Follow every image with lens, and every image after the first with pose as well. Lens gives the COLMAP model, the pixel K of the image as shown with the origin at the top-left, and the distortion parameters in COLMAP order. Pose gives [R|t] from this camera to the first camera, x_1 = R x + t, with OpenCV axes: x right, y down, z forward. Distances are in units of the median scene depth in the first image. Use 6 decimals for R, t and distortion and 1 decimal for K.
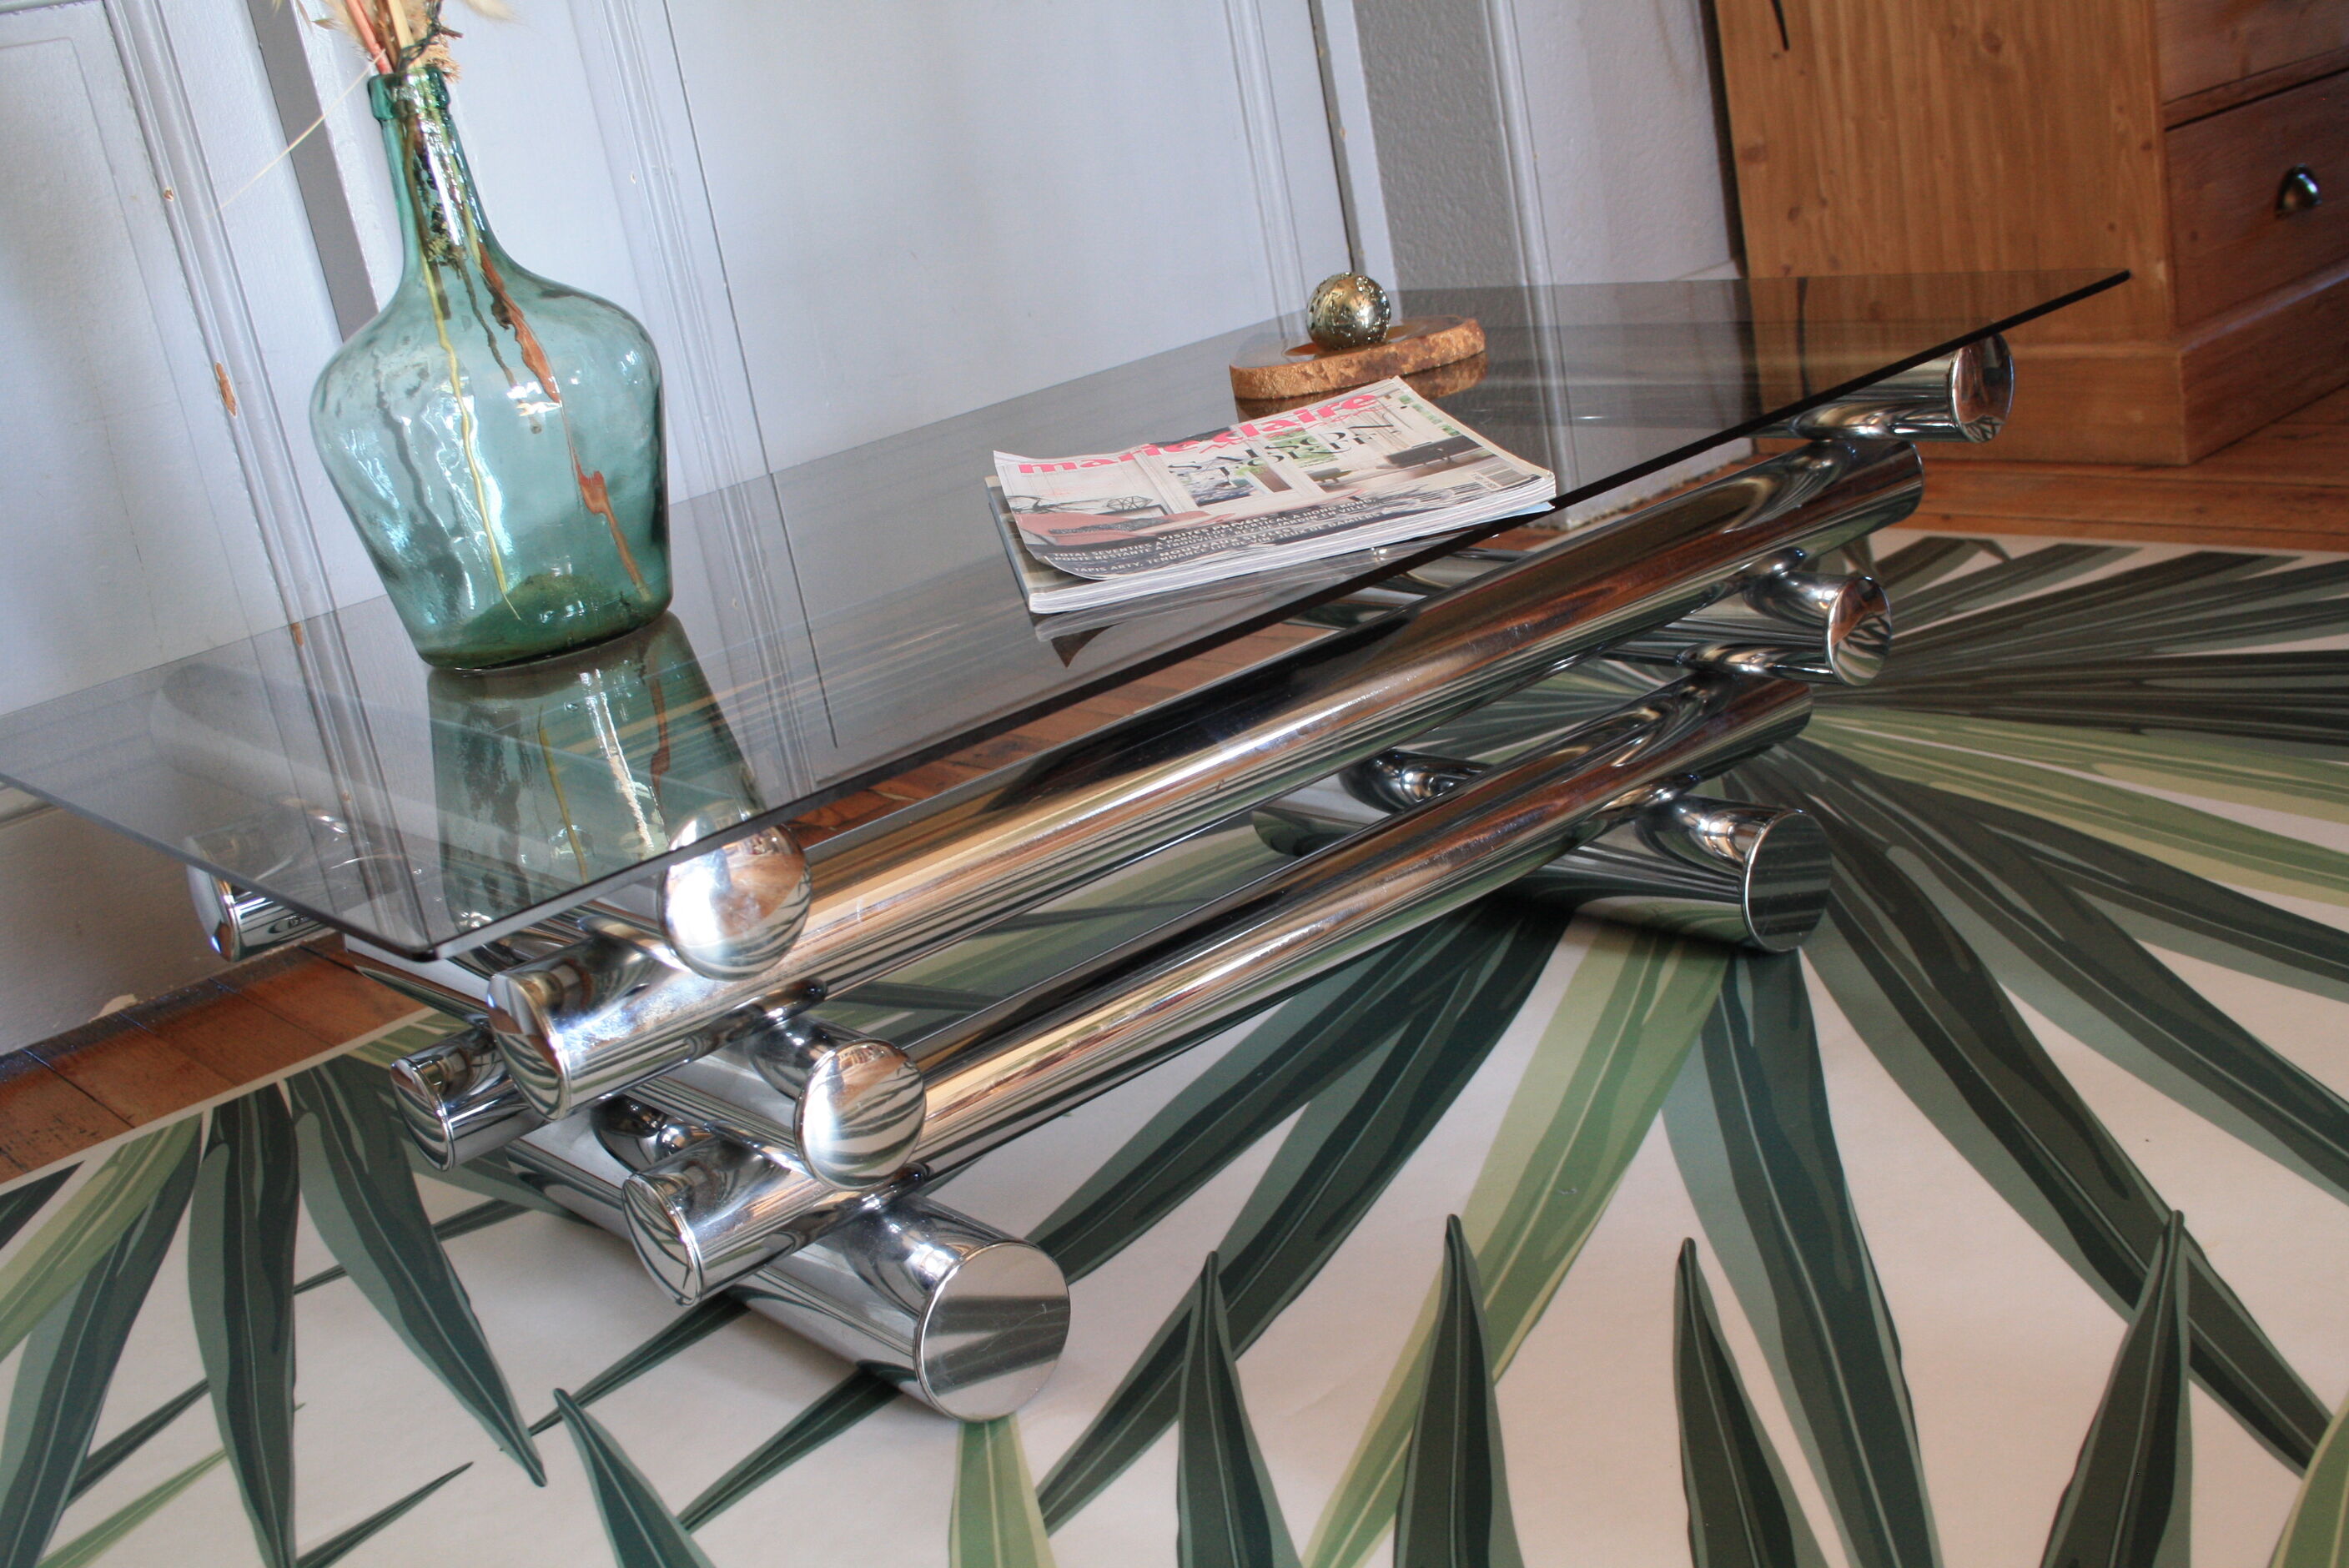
lens RADIAL K [[2498.0, 0, 1214.4], [0, 2498.0, 786.4], [0, 0, 1]] dist [-0.087212, 0.035178]
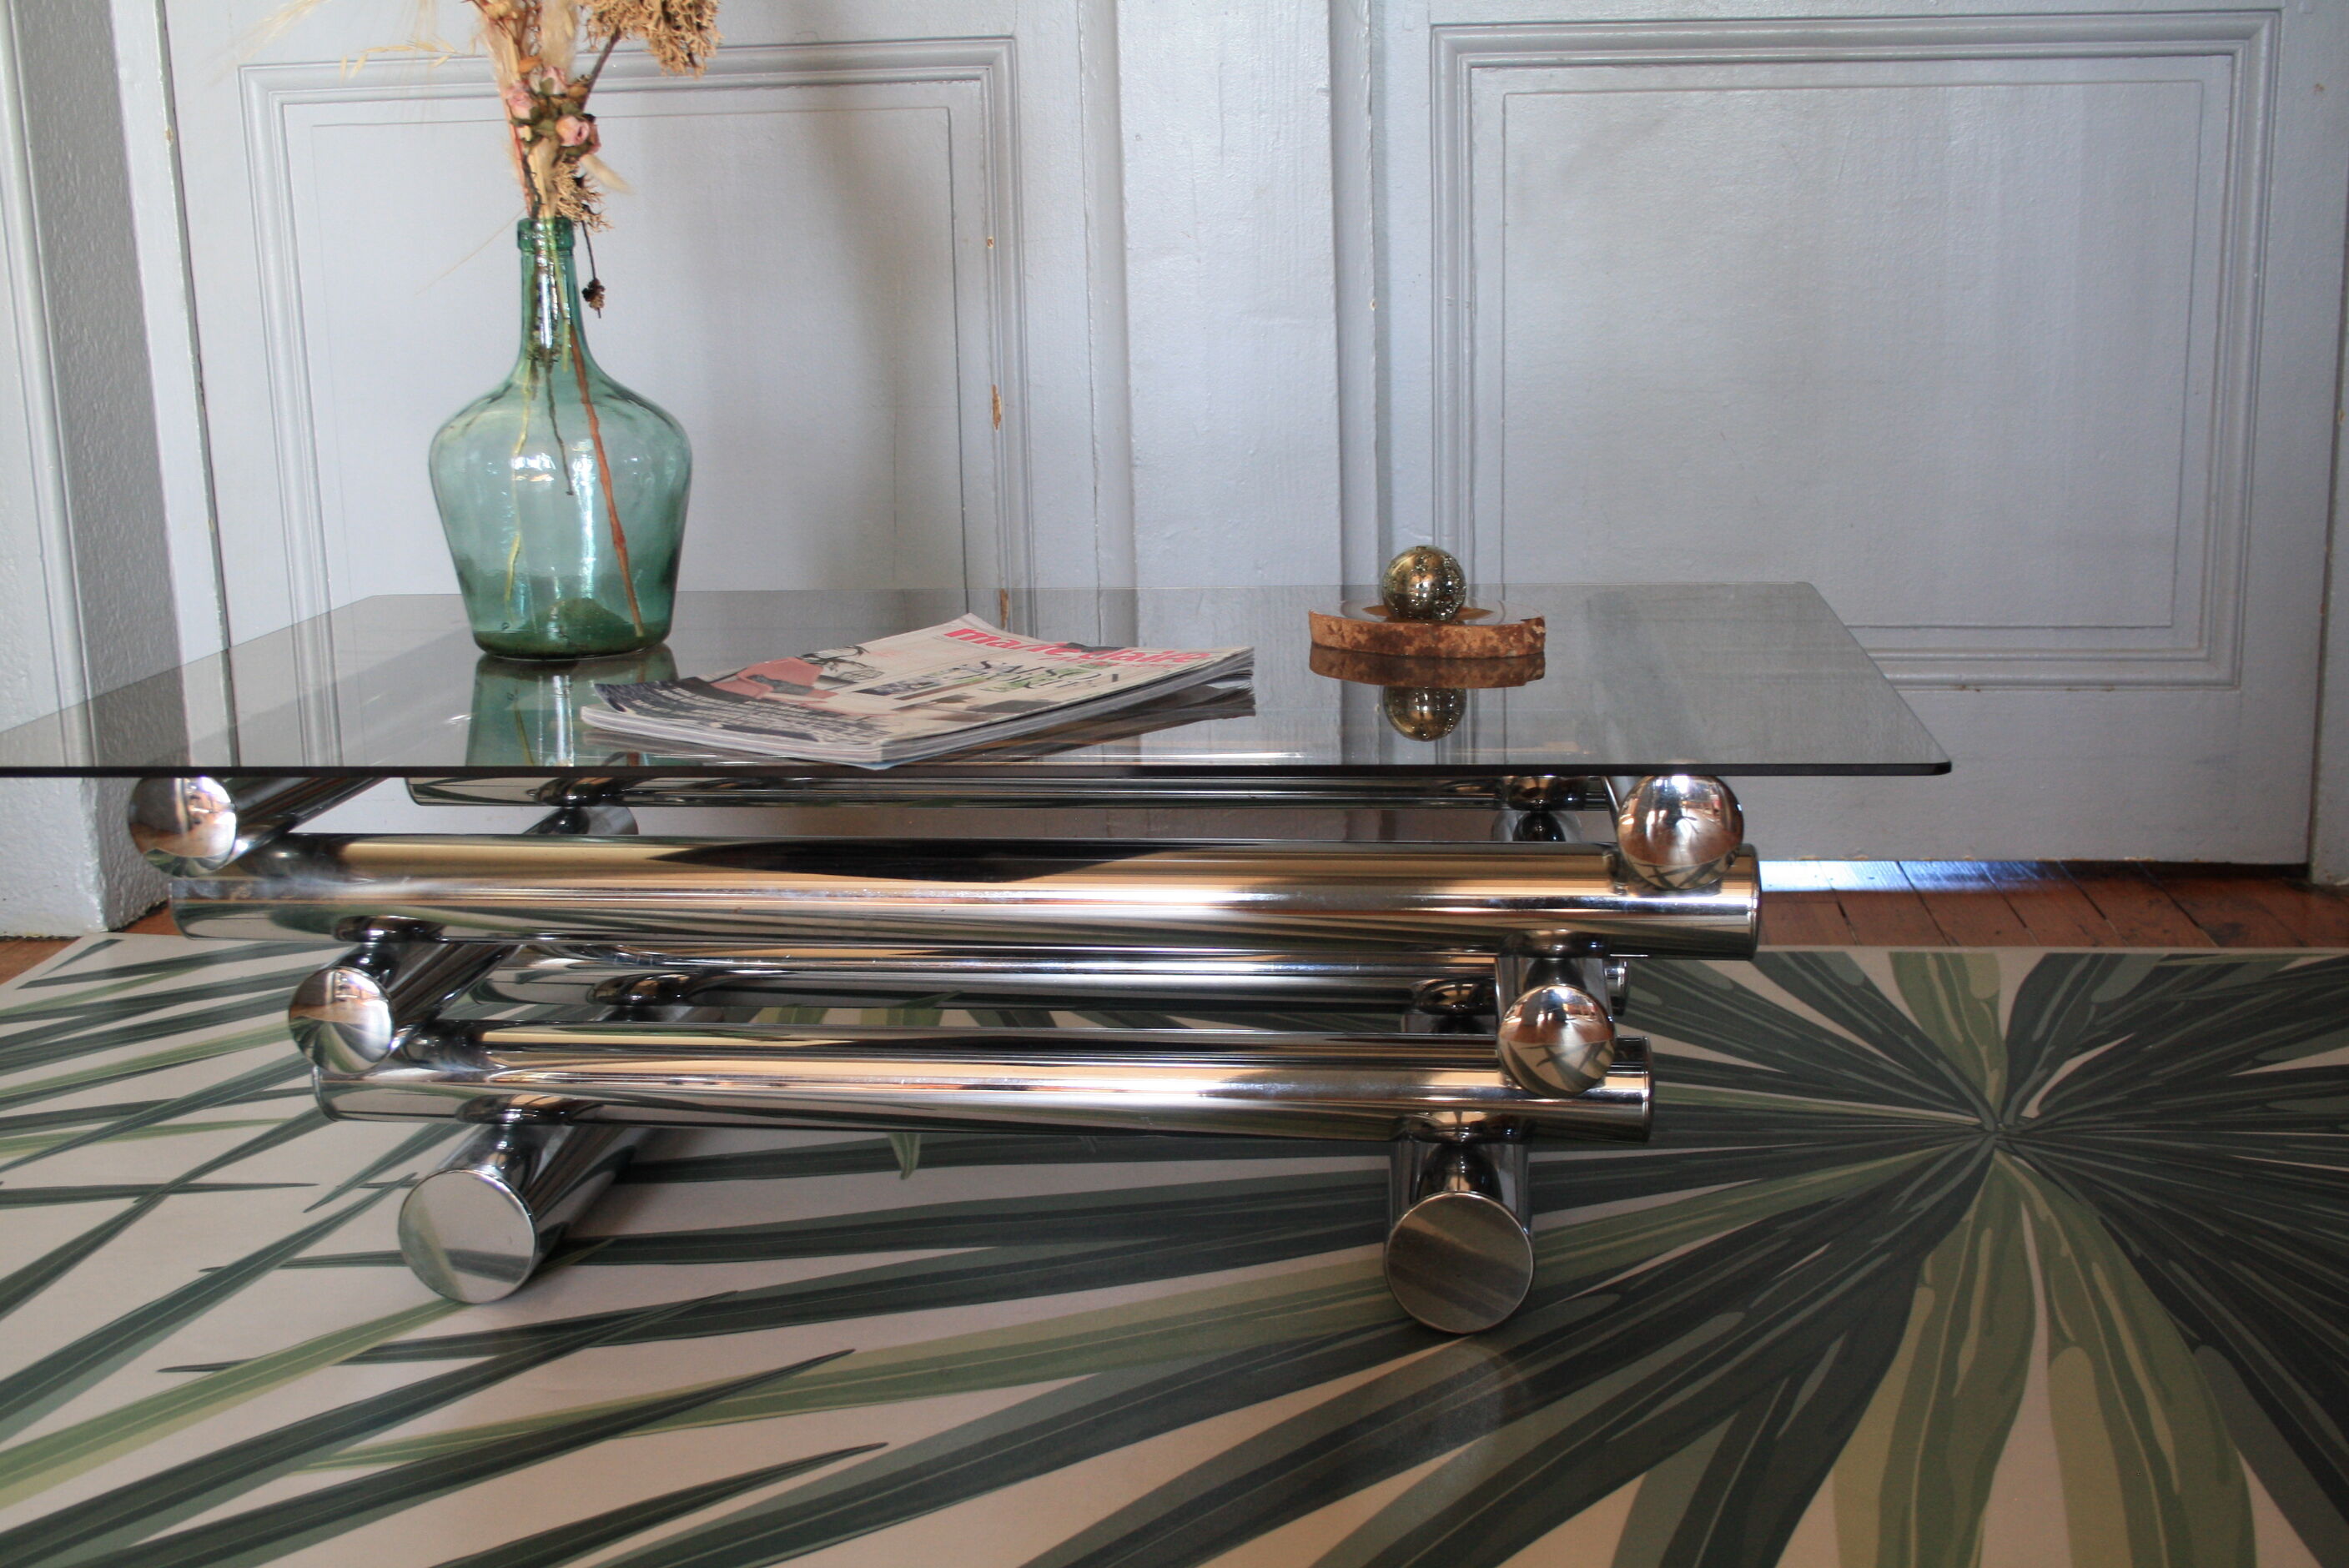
lens RADIAL K [[2798.6, 0, 1186.5], [0, 2798.6, 789.7], [0, 0, 1]] dist [-0.081075, 0.073951]
pose [[0.672845, 0.308554, -0.672364, 0.895114], [-0.321739, 0.940462, 0.109618, -0.234935], [0.666156, 0.142570, 0.732059, 0.126021]]
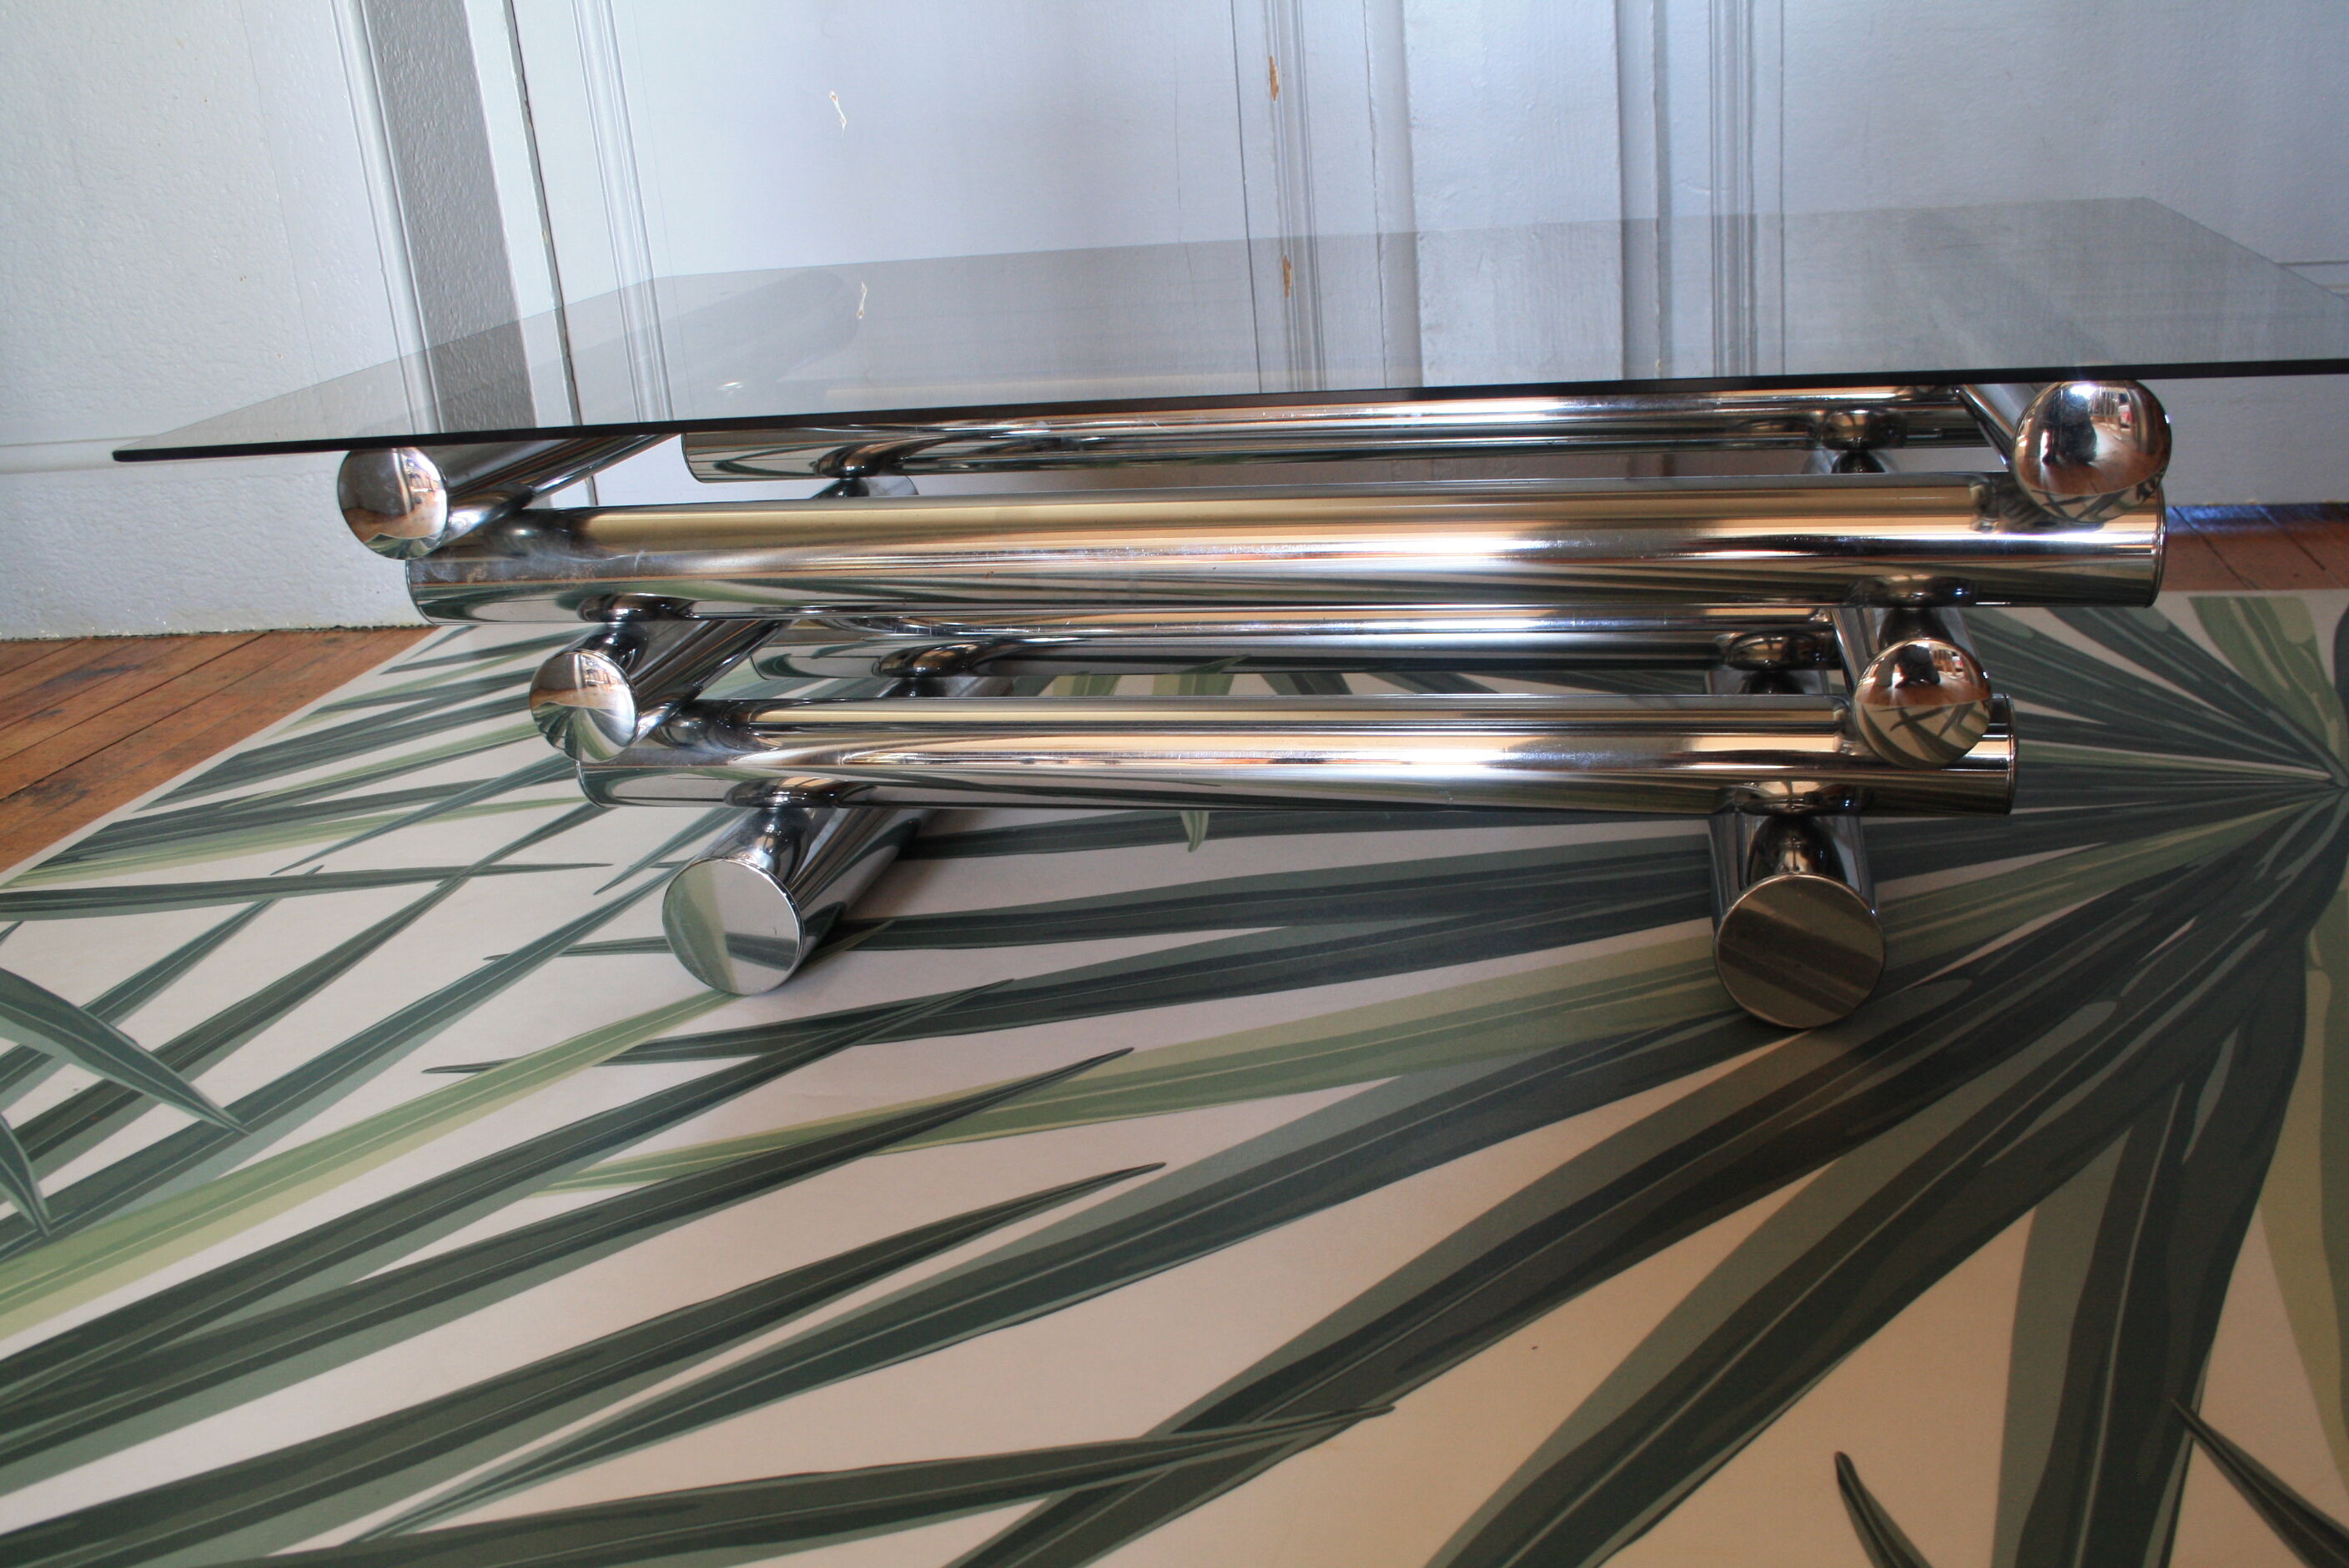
lens RADIAL K [[2193.4, 0, 1185.4], [0, 2193.4, 807.8], [0, 0, 1]] dist [-0.148895, 0.171023]
pose [[0.597402, 0.395312, -0.697739, 0.655769], [-0.277157, 0.918224, 0.282929, -0.172898], [0.752526, 0.024361, 0.658112, 0.376334]]
